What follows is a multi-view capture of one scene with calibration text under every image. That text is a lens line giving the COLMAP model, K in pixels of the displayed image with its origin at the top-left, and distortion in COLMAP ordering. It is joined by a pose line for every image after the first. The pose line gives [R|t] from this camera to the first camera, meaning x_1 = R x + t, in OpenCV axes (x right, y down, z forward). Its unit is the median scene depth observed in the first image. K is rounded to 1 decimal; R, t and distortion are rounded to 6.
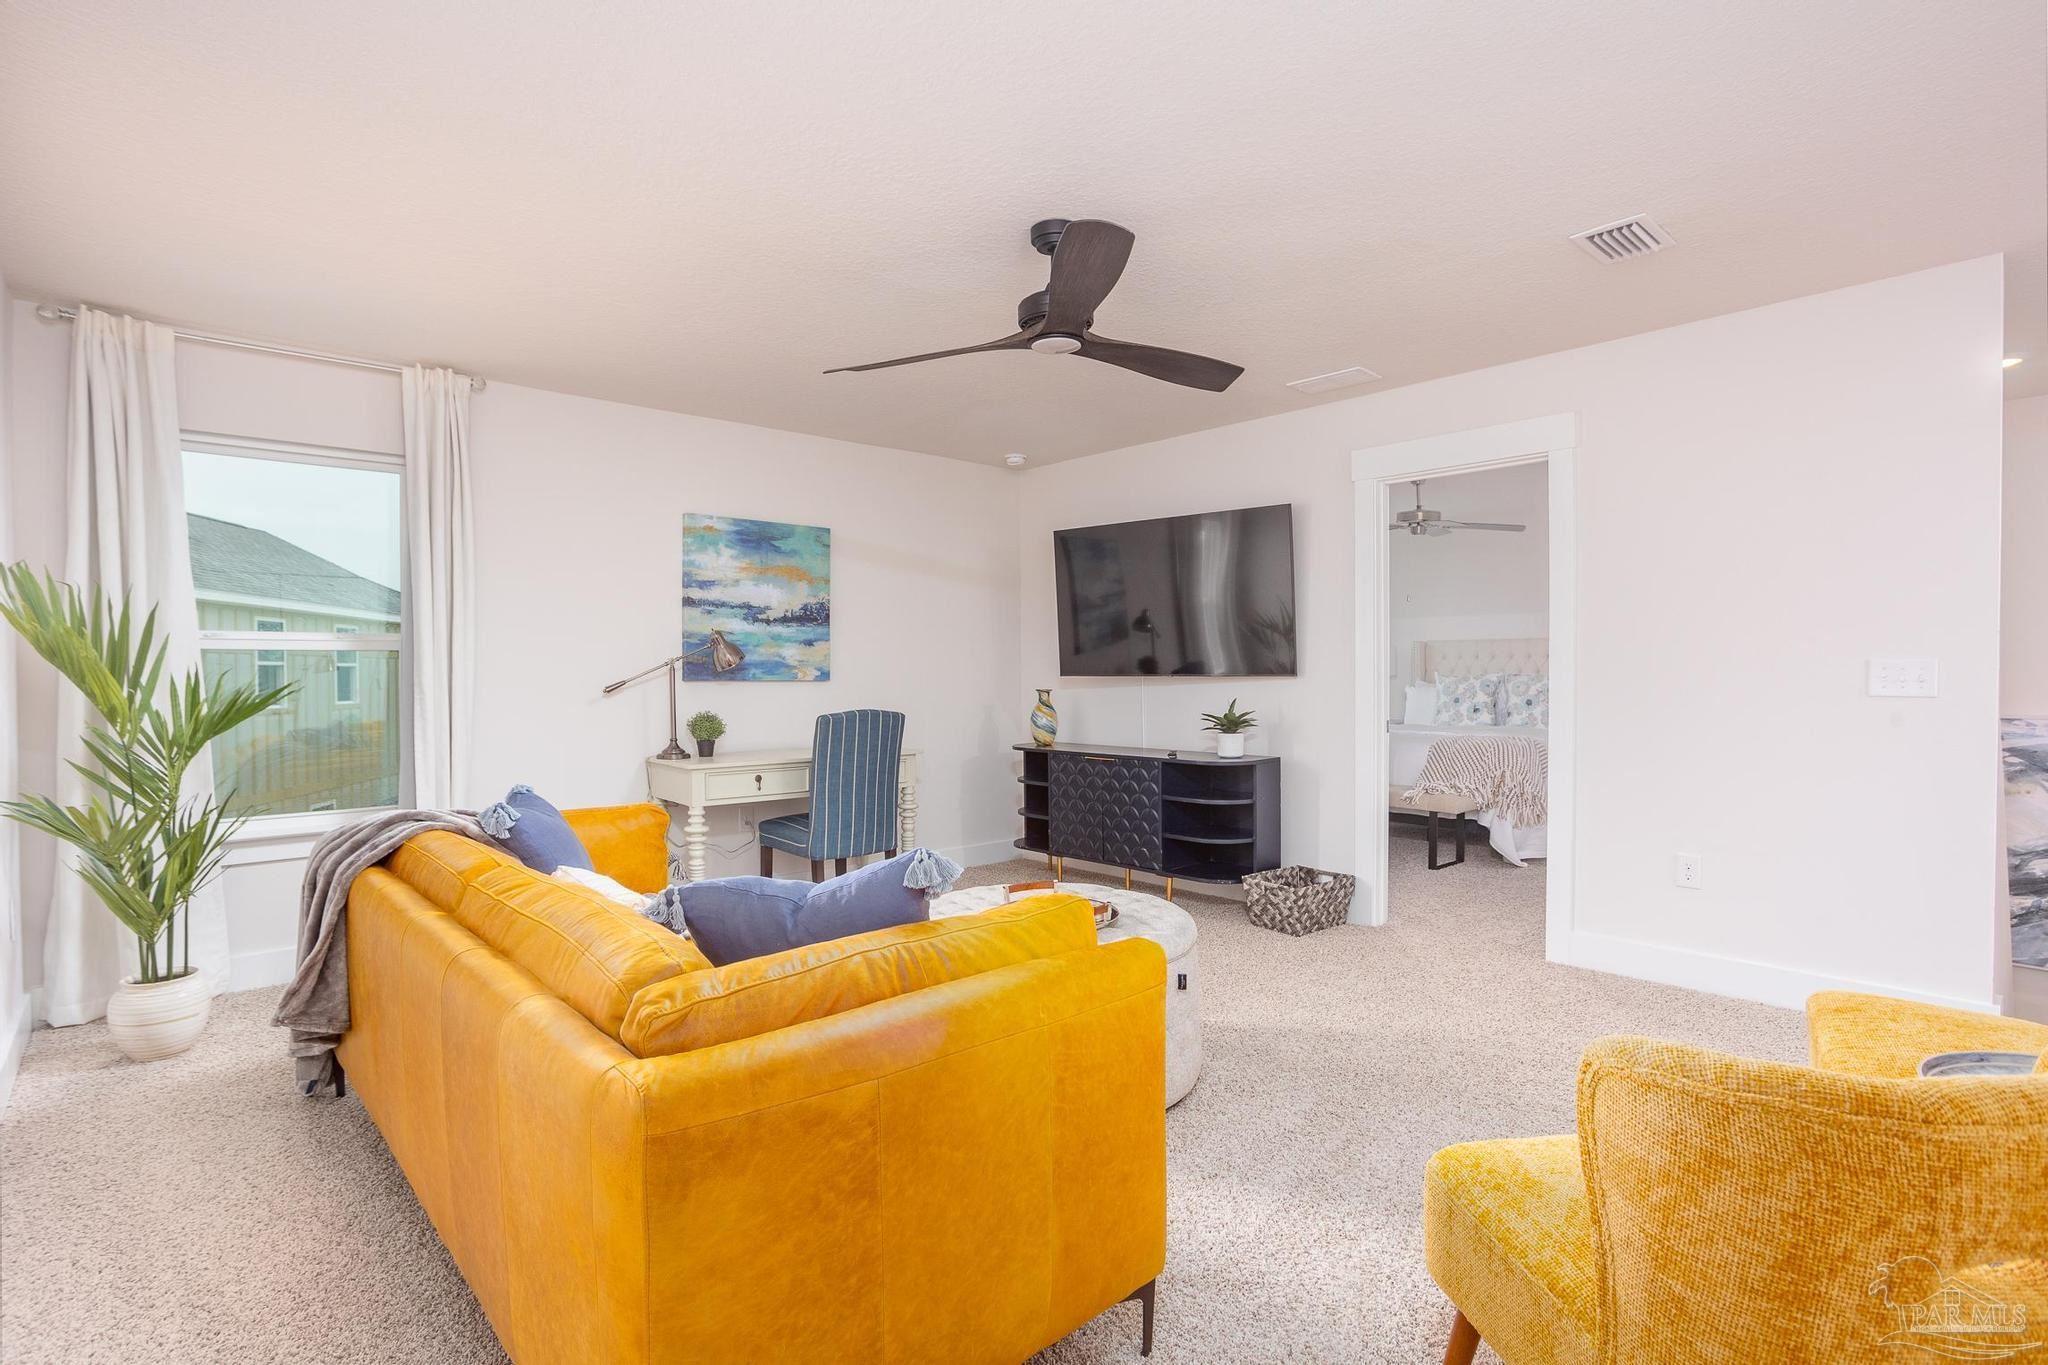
lens RADIAL K [[1012.3, 0, 1021.7], [0, 1012.3, 675.8], [0, 0, 1]] dist [-0.034959, 0.015879]
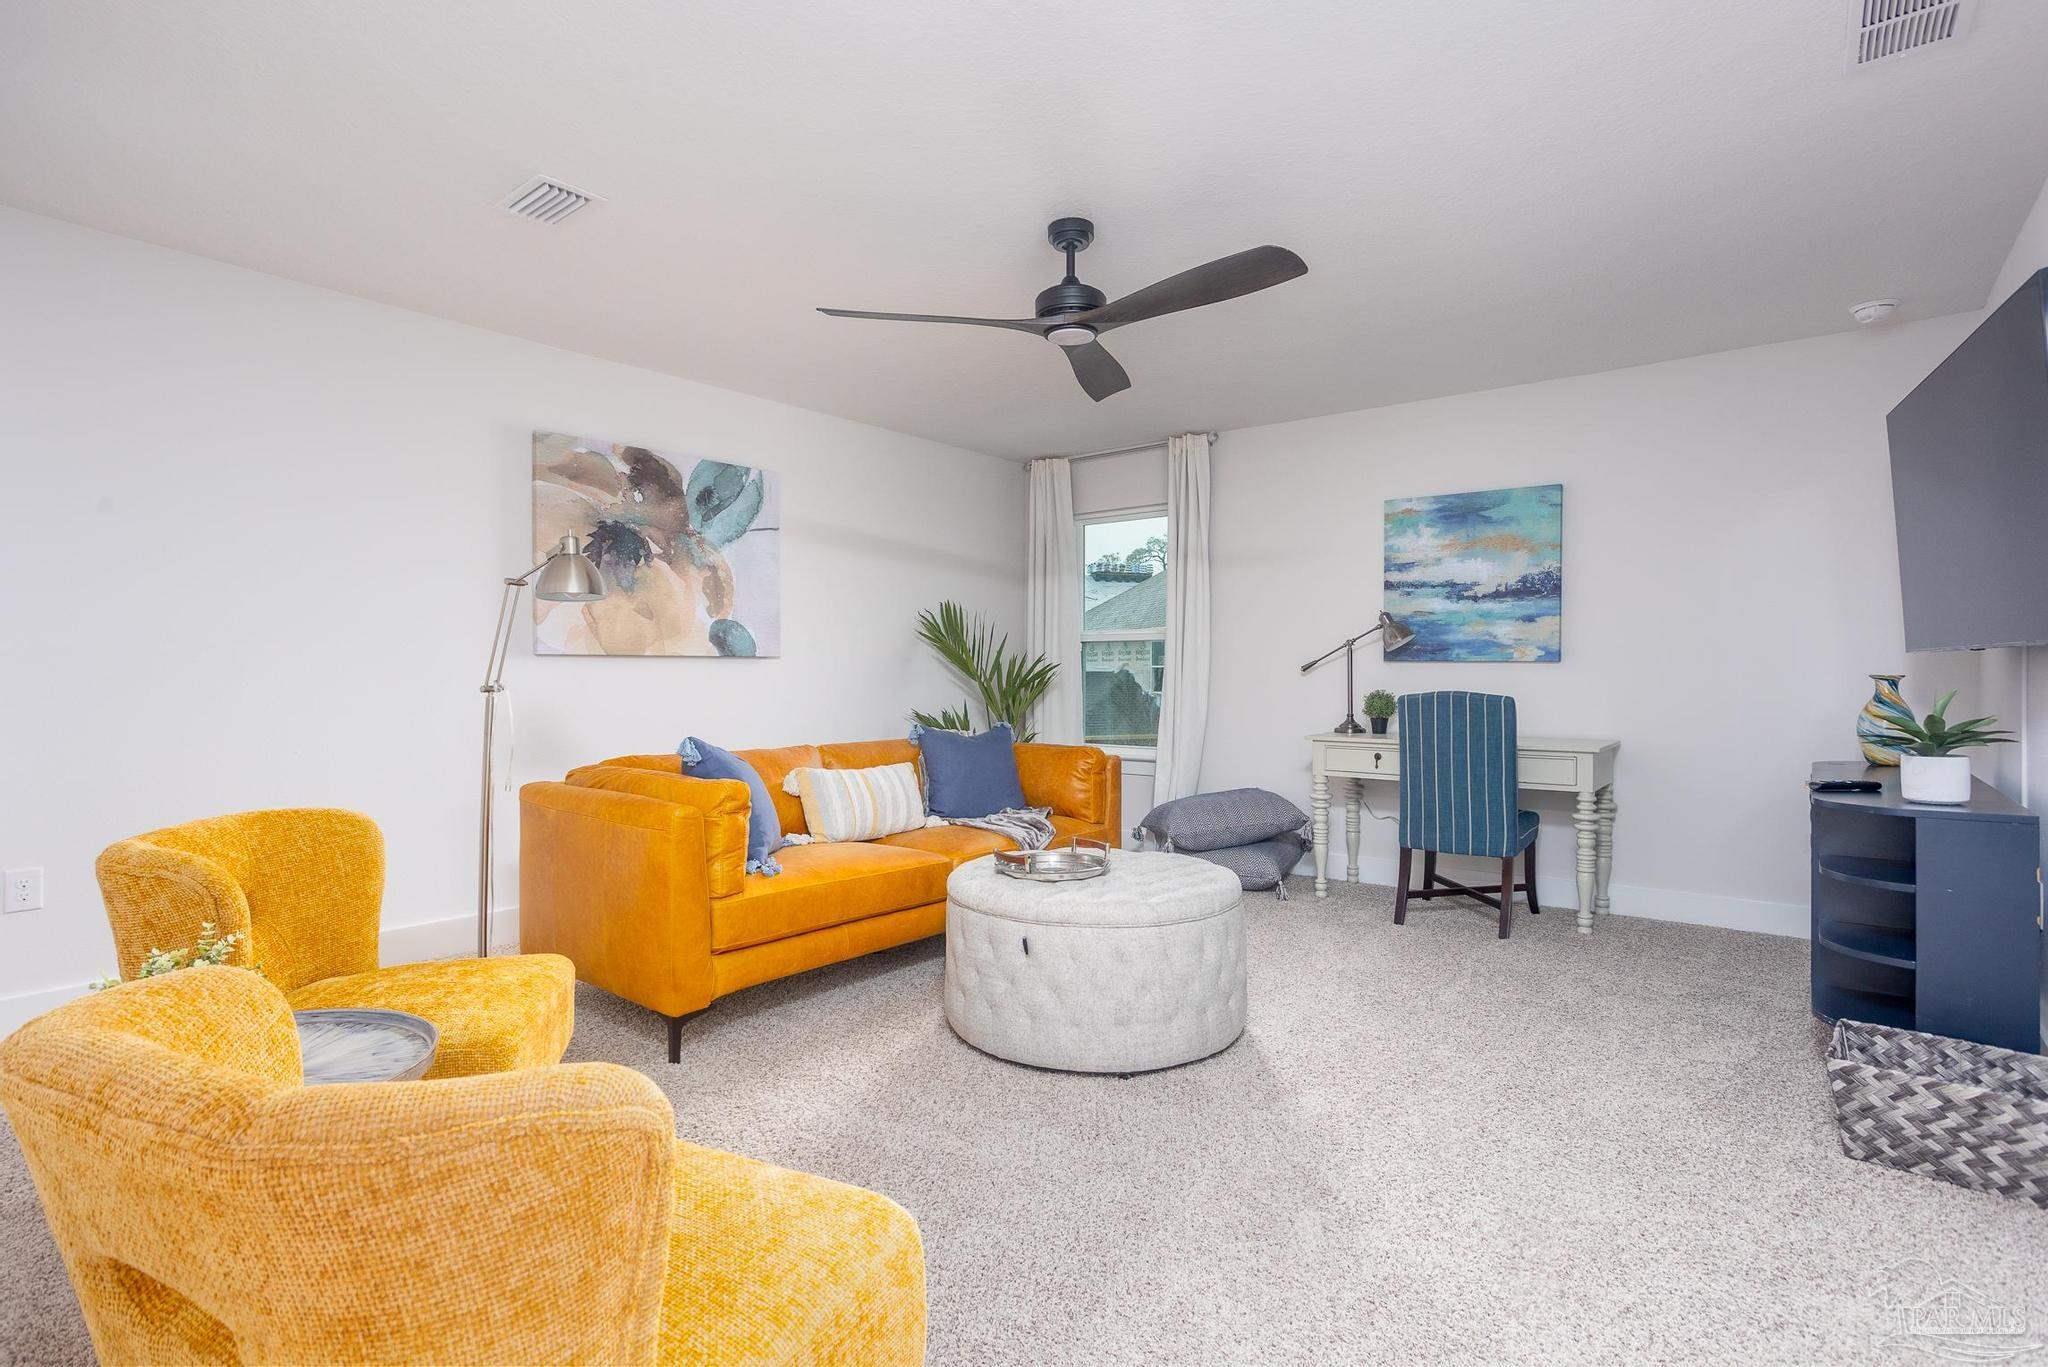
lens RADIAL K [[1012.3, 0, 1031.4], [0, 1012.3, 675.5], [0, 0, 1]] dist [-0.034959, 0.015879]
pose [[0.158343, 0.008289, -0.987349, 0.604176], [-0.006954, 0.999949, 0.007279, 0.013935], [0.987360, 0.005713, 0.158393, 0.444287]]
